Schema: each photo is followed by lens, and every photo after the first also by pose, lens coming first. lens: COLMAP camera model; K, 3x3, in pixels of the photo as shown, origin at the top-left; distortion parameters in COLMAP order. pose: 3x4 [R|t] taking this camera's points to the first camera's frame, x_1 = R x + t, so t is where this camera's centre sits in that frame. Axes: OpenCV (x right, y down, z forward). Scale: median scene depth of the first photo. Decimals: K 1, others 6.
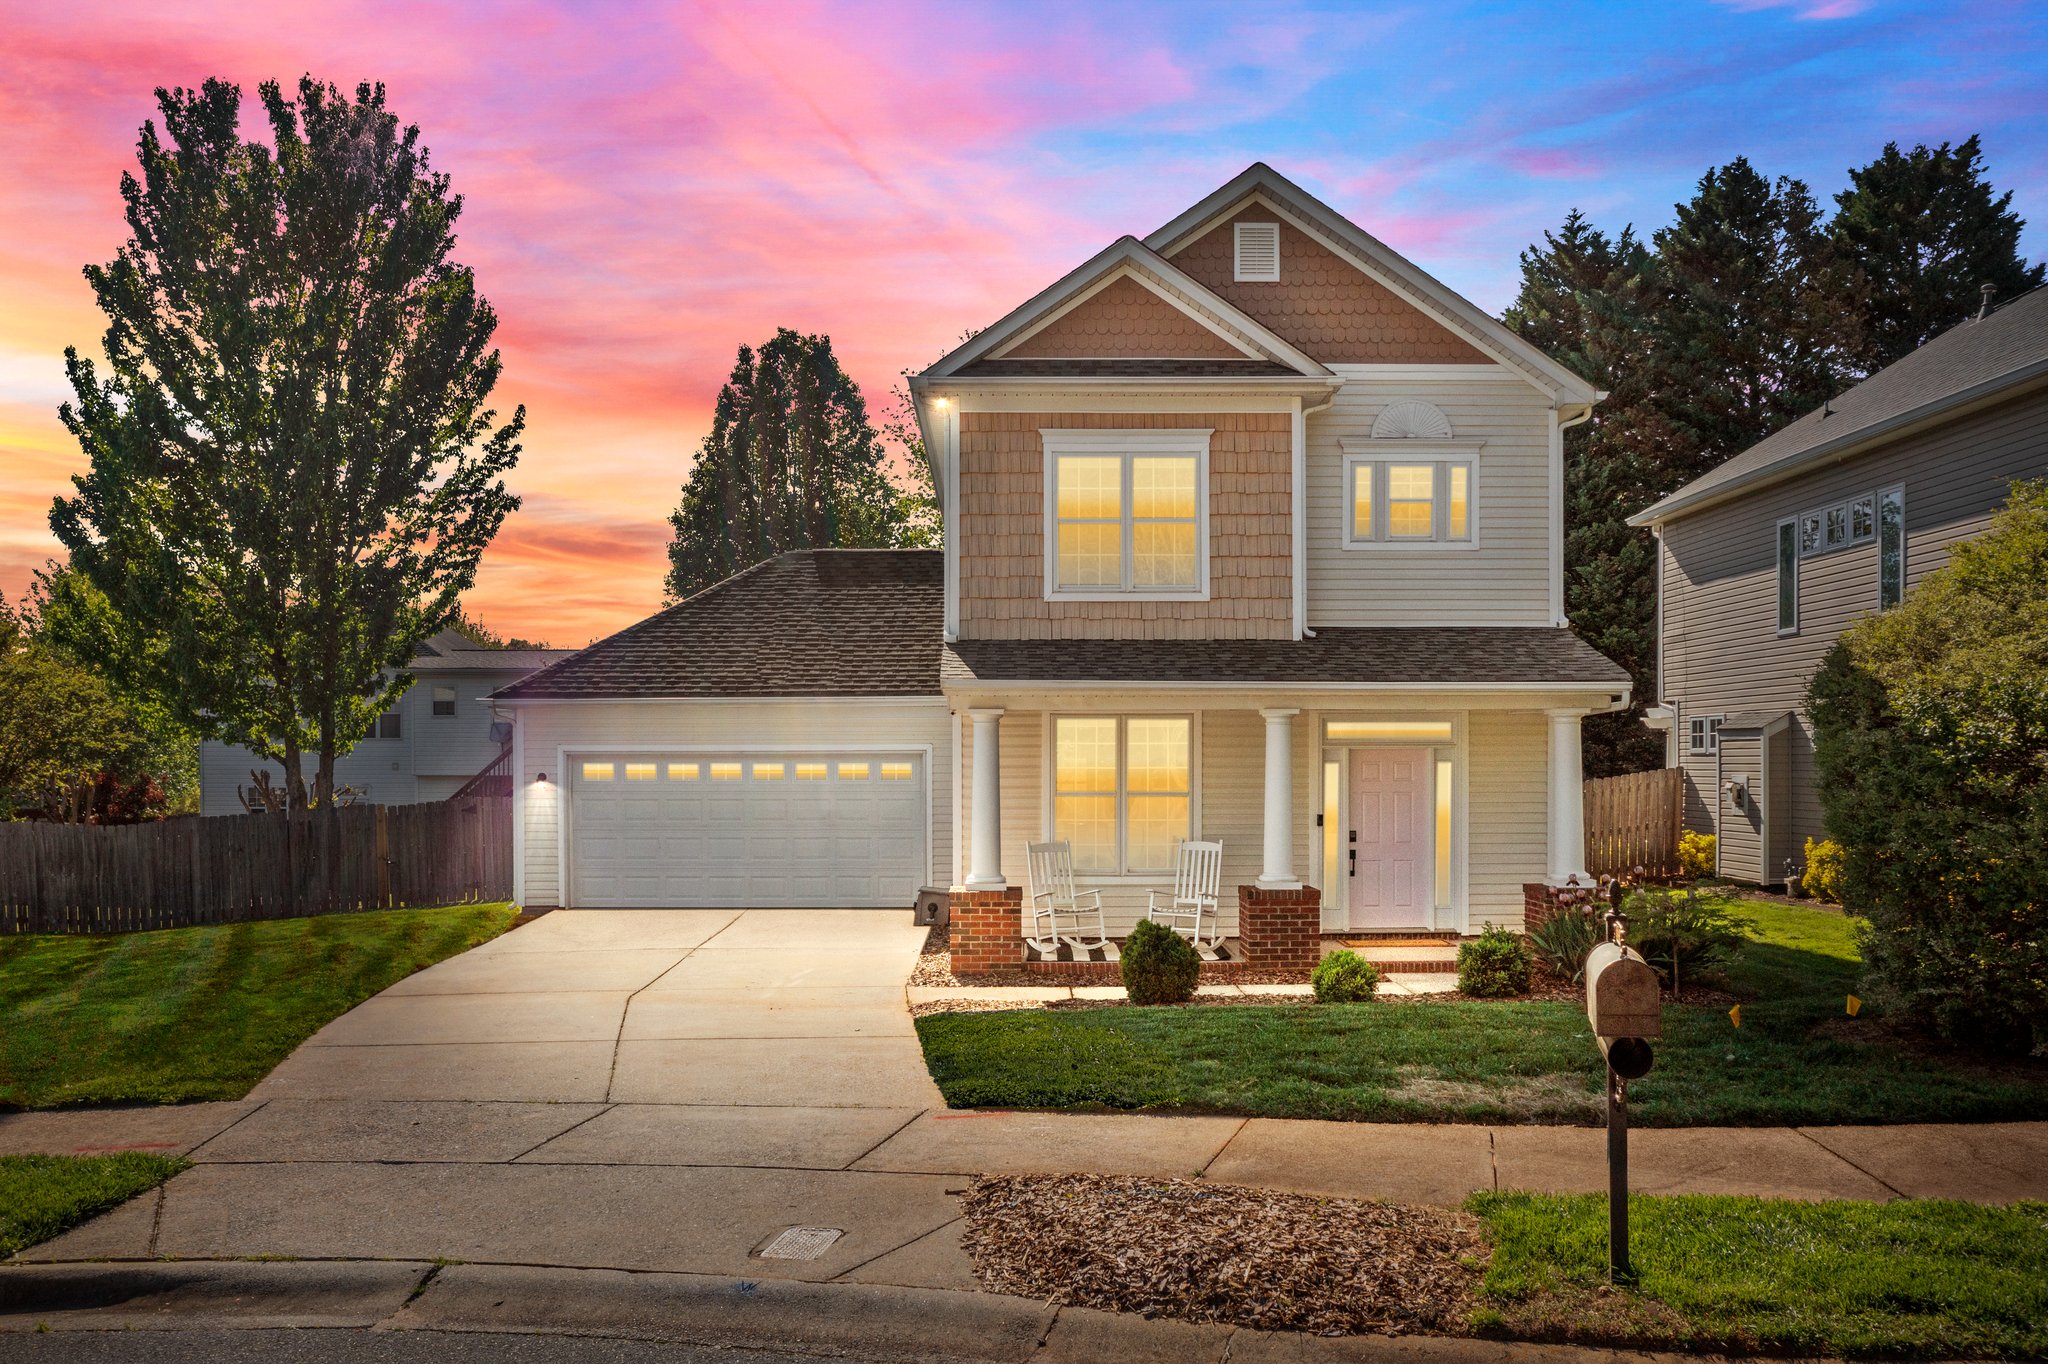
lens RADIAL K [[1650.6, 0, 1020.6], [0, 1650.6, 791.5], [0, 0, 1]] dist [-0.024772, 0.008402]
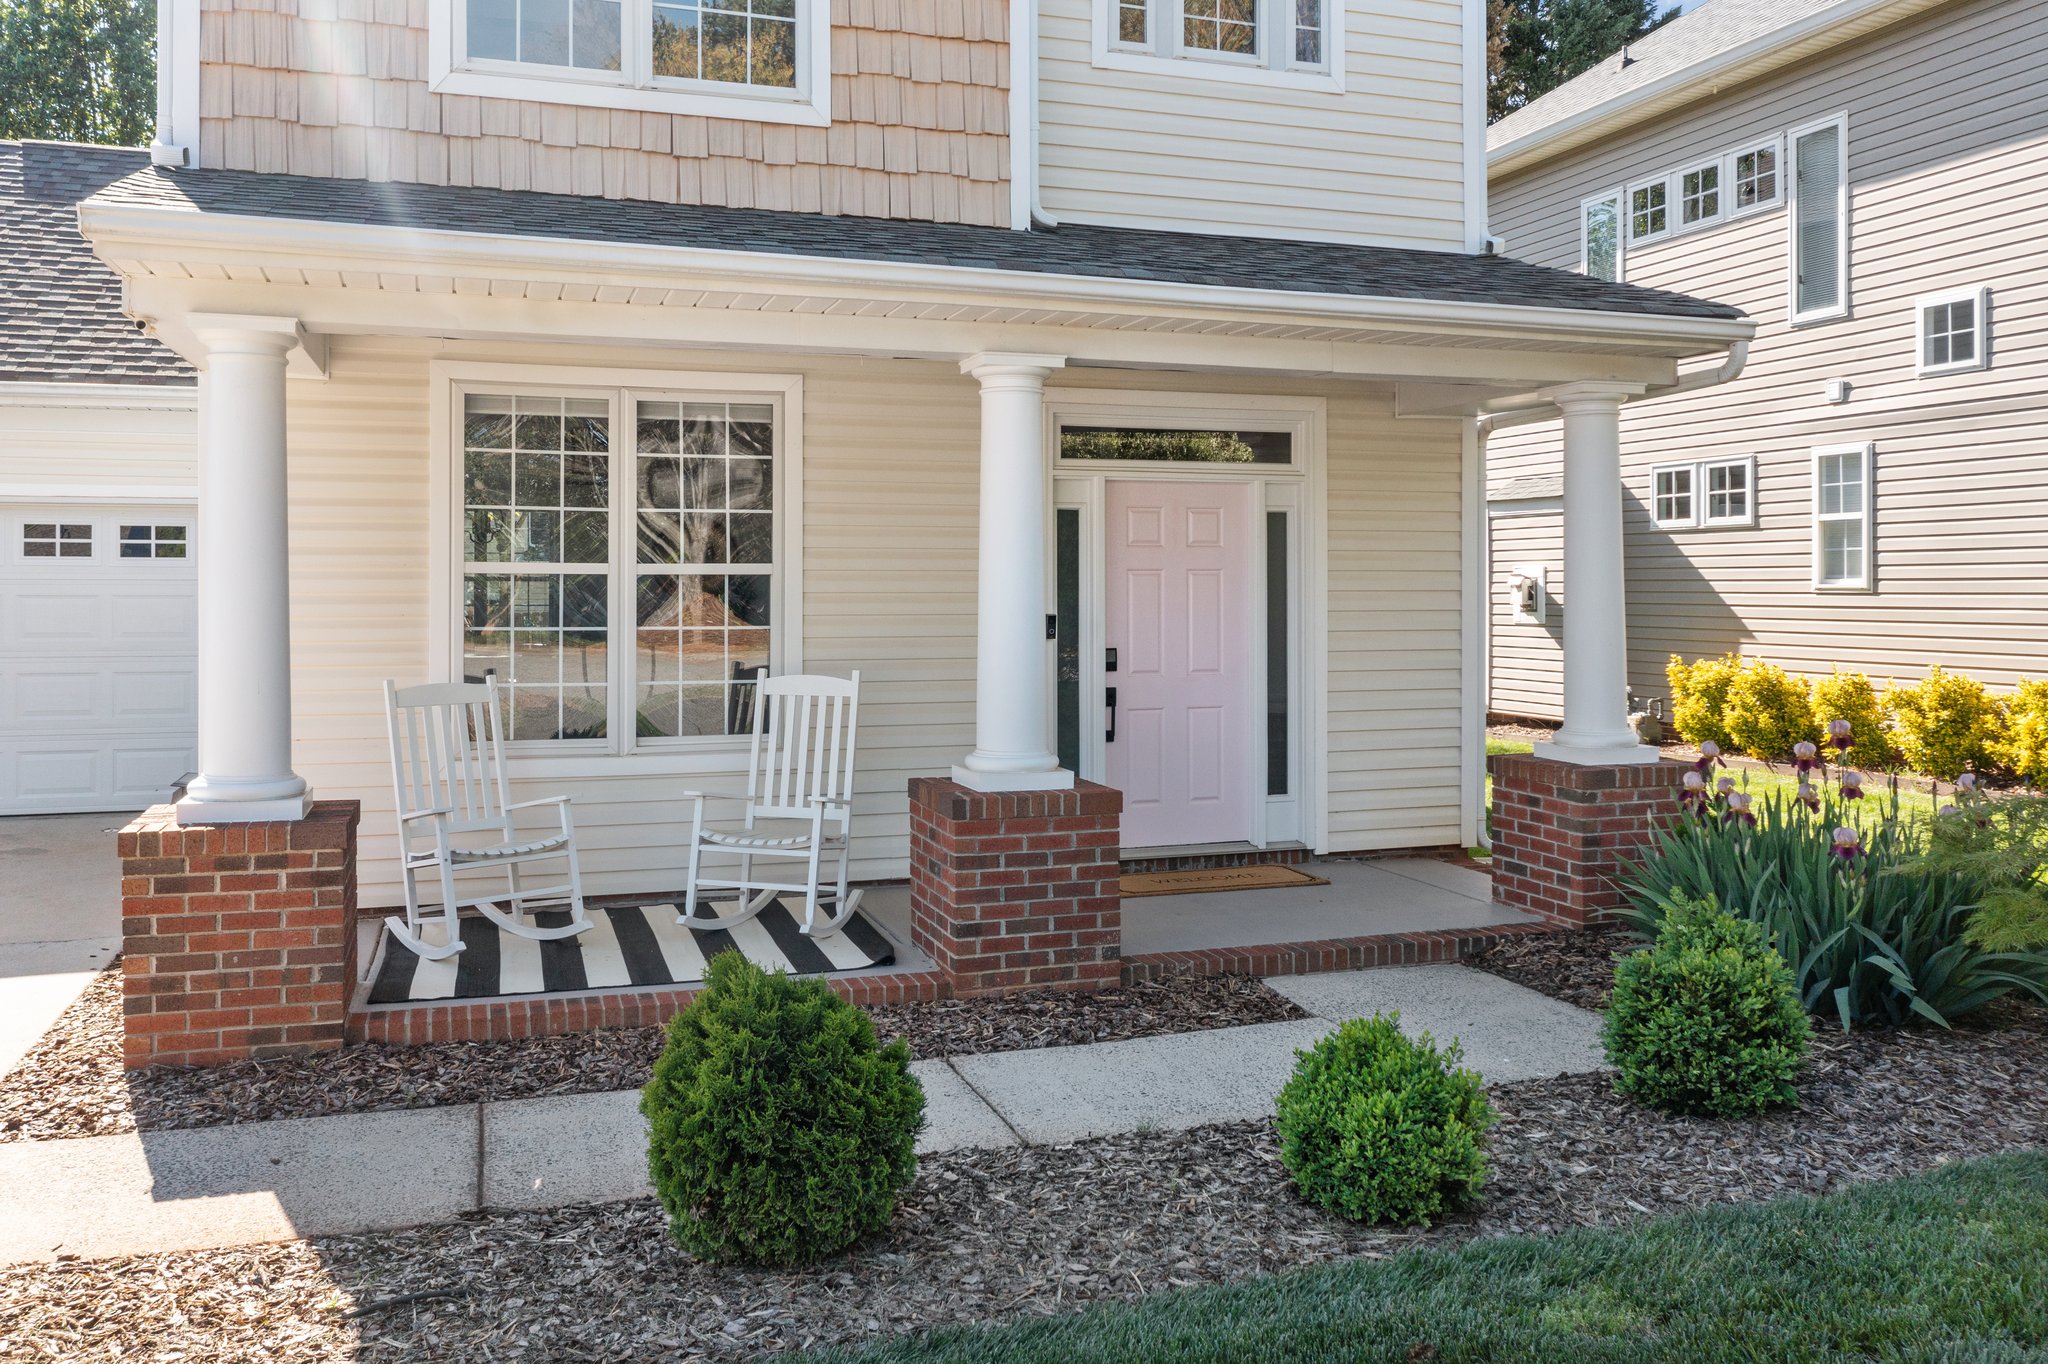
lens RADIAL K [[1652.1, 0, 1024.0], [0, 1652.1, 590.6], [0, 0, 1]] dist [-0.018666, -0.000546]
pose [[0.950533, 0.002333, 0.310616, 0.022690], [0.002618, 0.999876, -0.015524, 0.012204], [-0.310614, 0.015569, 0.950409, 0.466869]]
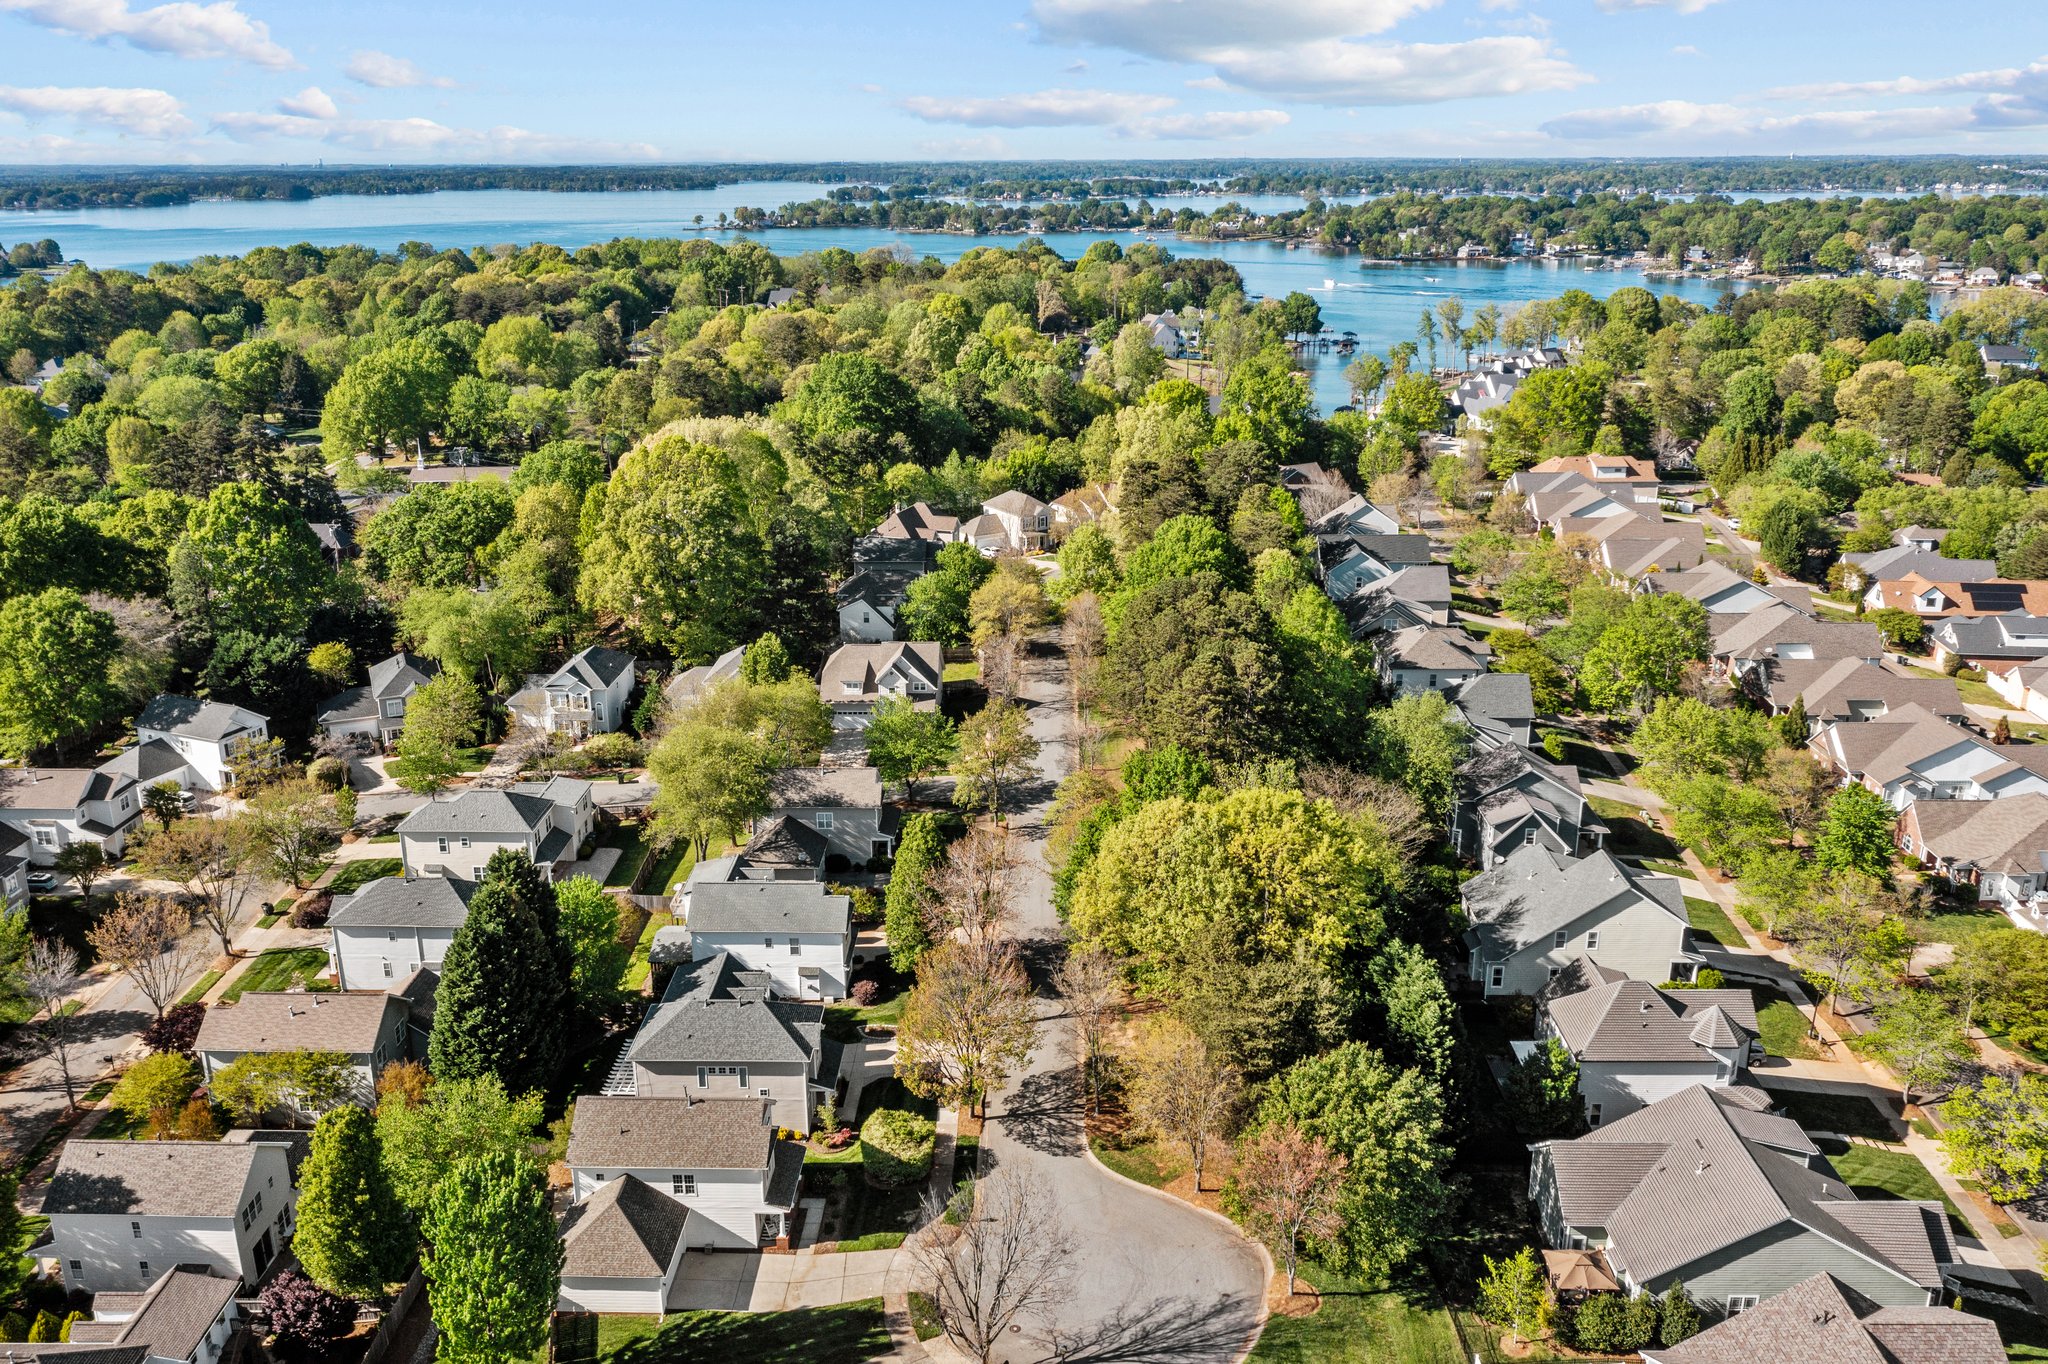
lens RADIAL K [[1656.9, 0, 1024.0], [0, 1656.9, 682.0], [0, 0, 1]] dist [-0.002763, 0.009534]
pose [[0.022293, -0.296444, 0.954790, -4.068215], [0.011254, 0.955041, 0.296259, -2.867645], [-0.999688, 0.004141, 0.024627, -0.032604]]
